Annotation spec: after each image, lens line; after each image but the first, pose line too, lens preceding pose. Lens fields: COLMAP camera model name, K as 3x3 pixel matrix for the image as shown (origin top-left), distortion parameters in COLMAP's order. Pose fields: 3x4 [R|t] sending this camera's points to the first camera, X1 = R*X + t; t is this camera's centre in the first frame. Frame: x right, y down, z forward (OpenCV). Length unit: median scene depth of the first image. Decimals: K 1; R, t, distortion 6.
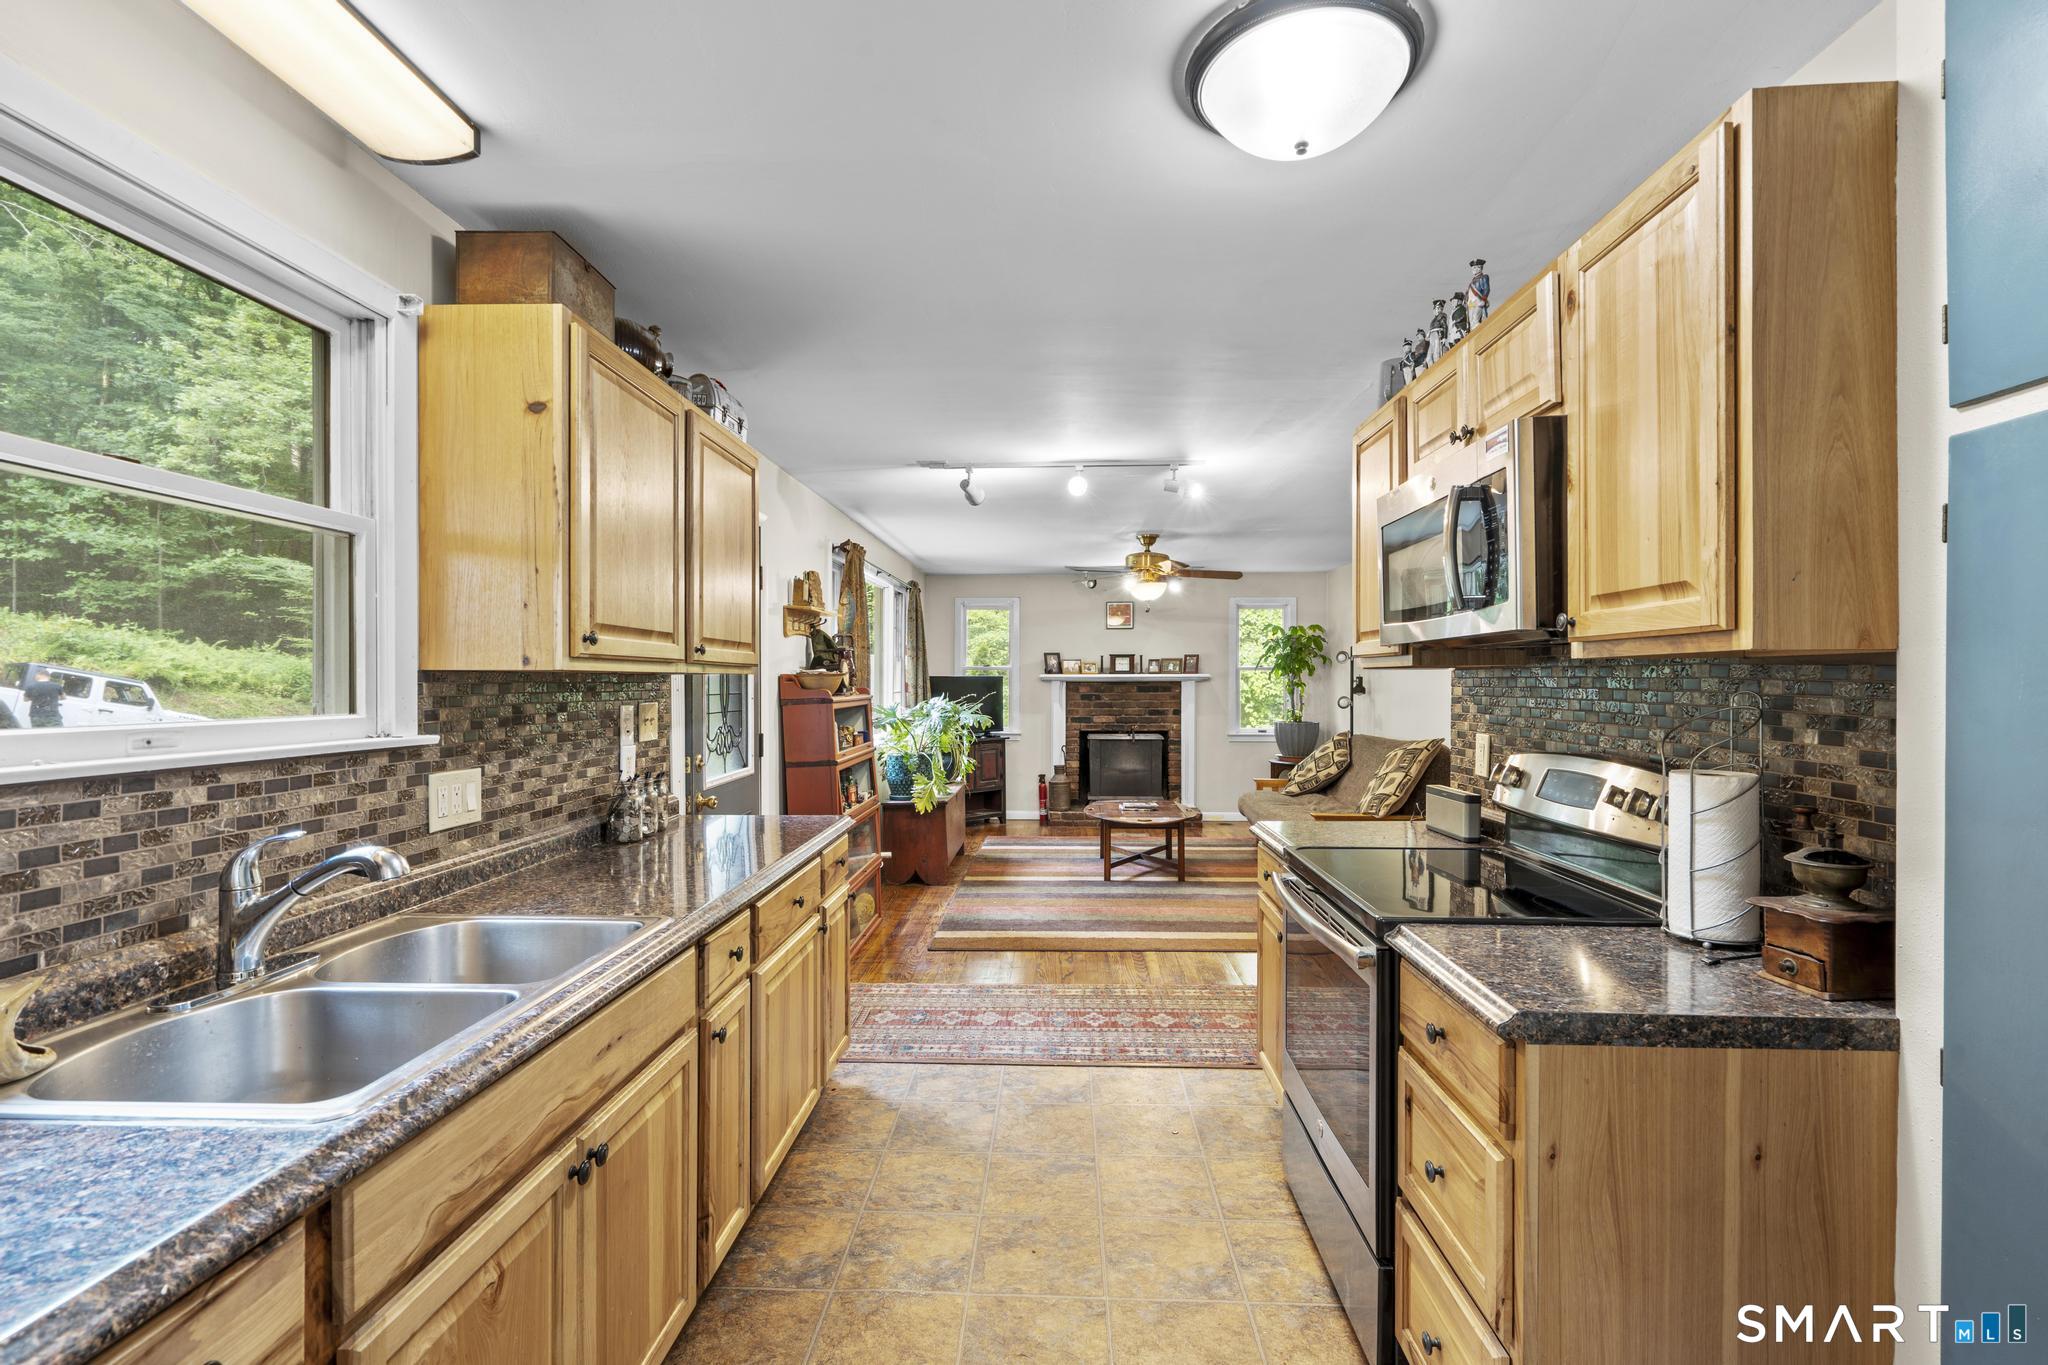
lens RADIAL K [[918.0, 0, 1026.3], [0, 918.0, 686.3], [0, 0, 1]] dist [-0.008220, 0.003825]
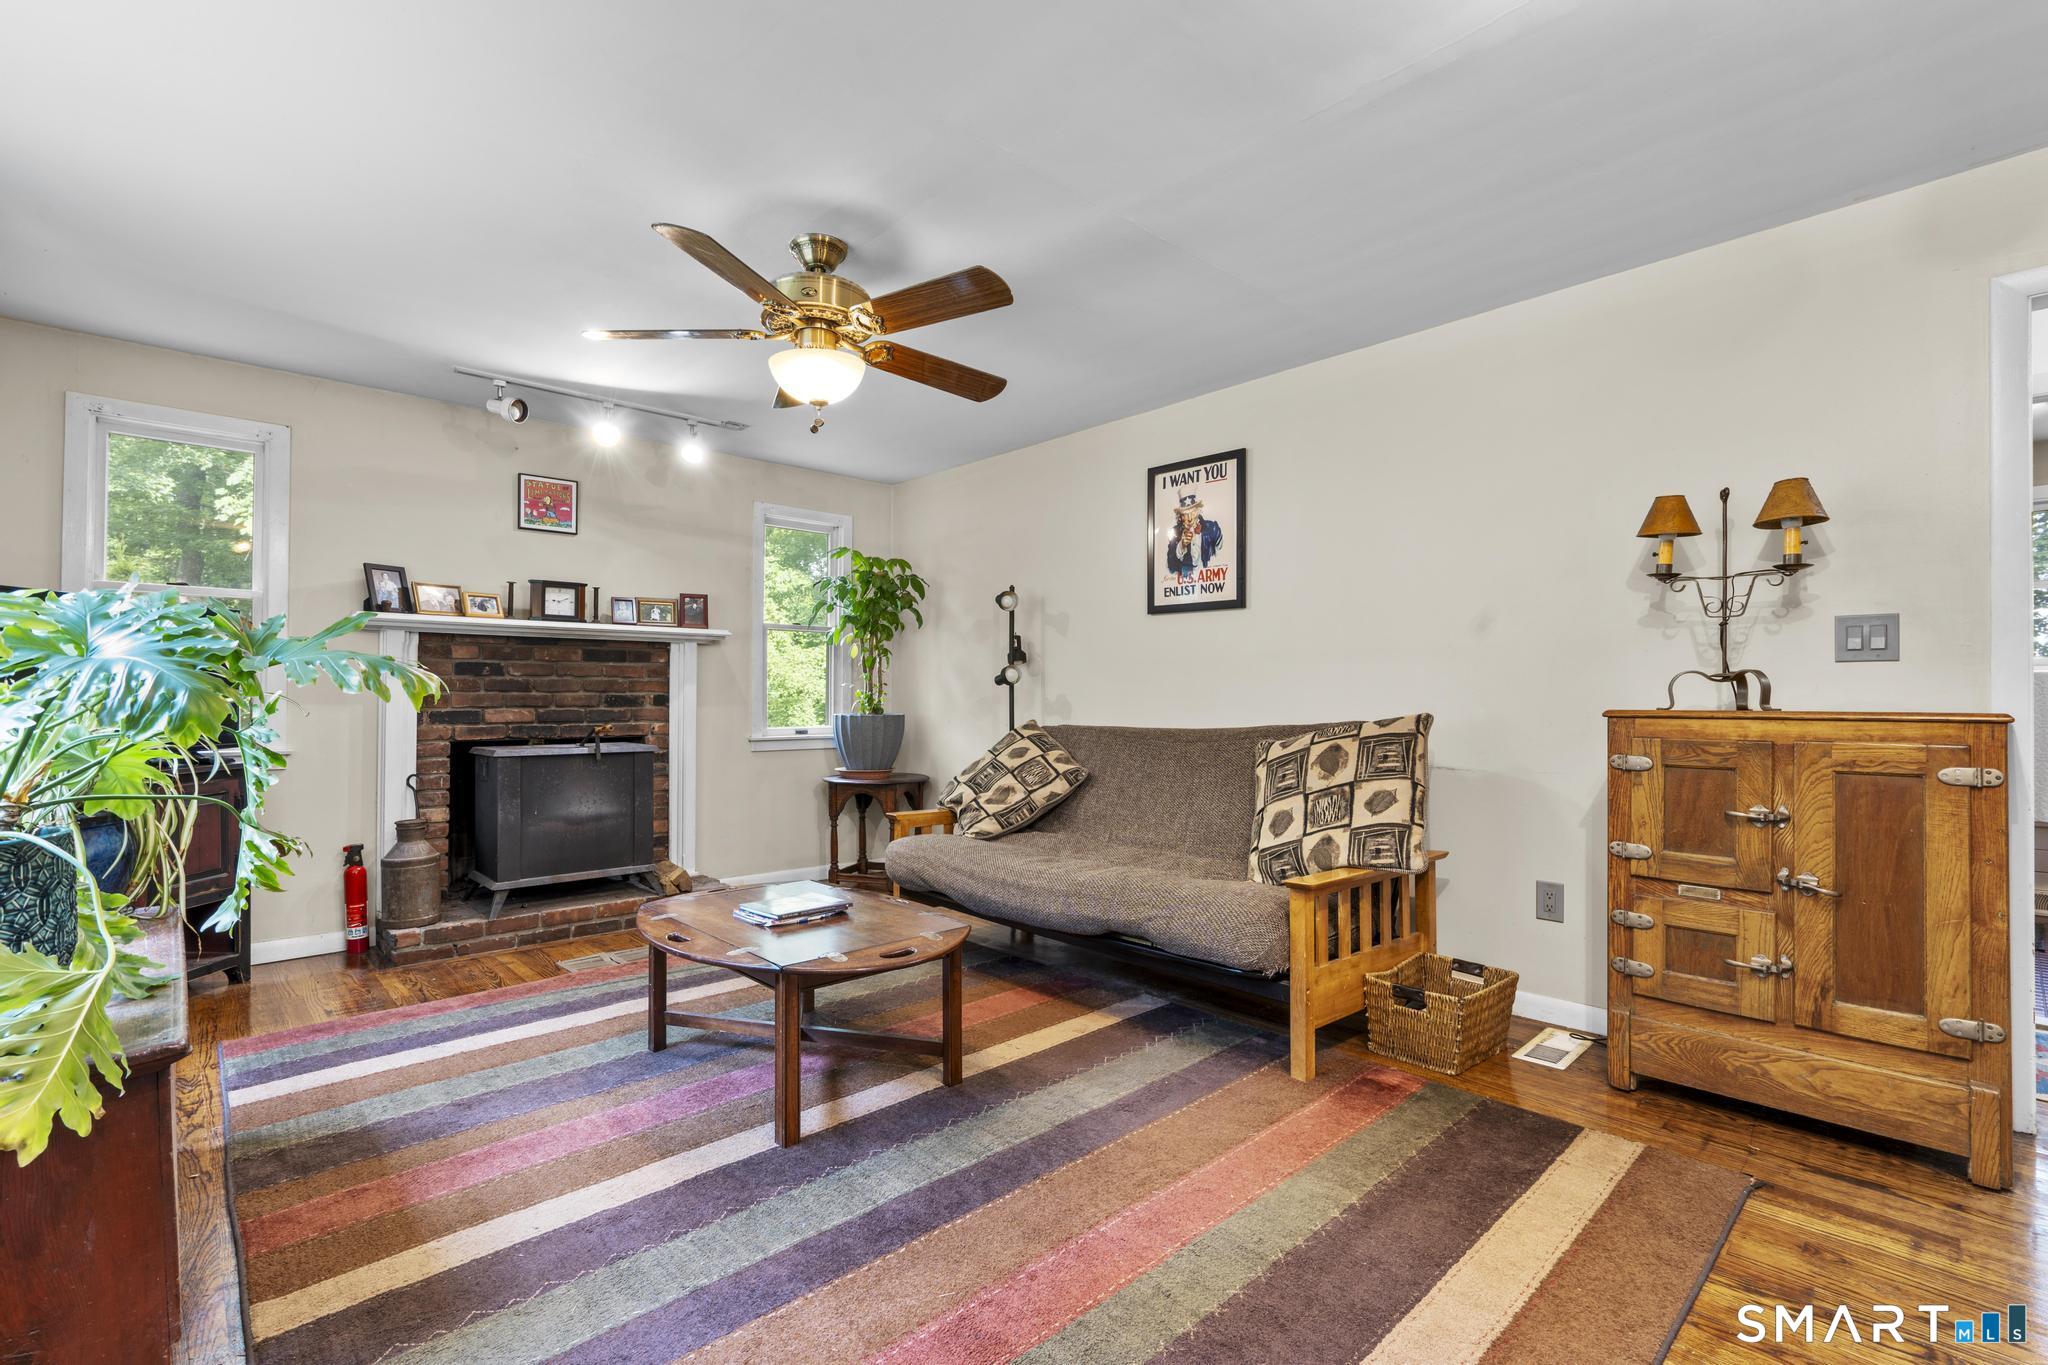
lens RADIAL K [[918.0, 0, 1022.7], [0, 918.0, 688.3], [0, 0, 1]] dist [-0.008220, 0.003825]
pose [[0.701605, 0.009053, 0.712509, -0.088158], [0.002524, 0.999881, -0.015190, 0.037921], [-0.712562, 0.012456, 0.701499, 0.605801]]
